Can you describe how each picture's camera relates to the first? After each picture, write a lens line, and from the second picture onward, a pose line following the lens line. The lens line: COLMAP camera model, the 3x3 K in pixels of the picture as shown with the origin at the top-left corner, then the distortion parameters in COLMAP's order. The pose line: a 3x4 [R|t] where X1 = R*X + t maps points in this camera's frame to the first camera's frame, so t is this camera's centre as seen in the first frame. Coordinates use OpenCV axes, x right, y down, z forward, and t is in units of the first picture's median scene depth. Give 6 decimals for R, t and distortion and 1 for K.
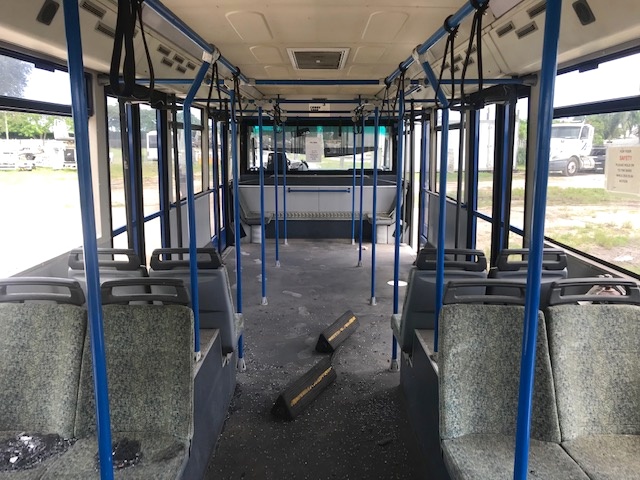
lens RADIAL K [[529.3, 0, 320.0], [0, 529.3, 240.0], [0, 0, 1]] dist [-0.000176, 0.009758]
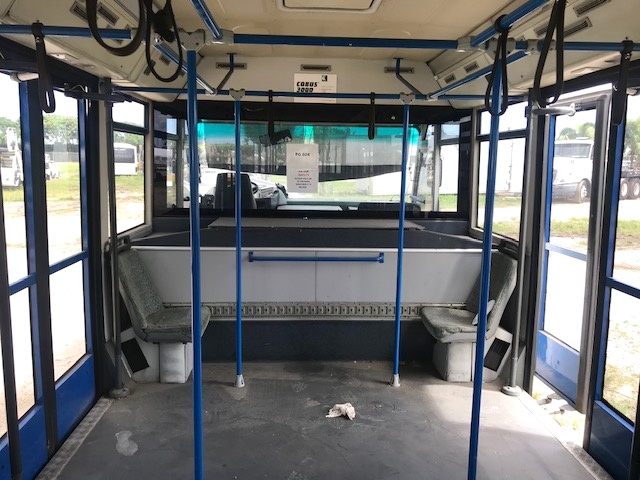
lens RADIAL K [[529.3, 0, 320.0], [0, 529.3, 240.0], [0, 0, 1]] dist [-0.000176, 0.009758]
pose [[0.998651, 0.005473, 0.051639, -0.020756], [-0.003924, 0.999540, -0.030063, -0.088433], [-0.051780, 0.029820, 0.998213, 0.502181]]
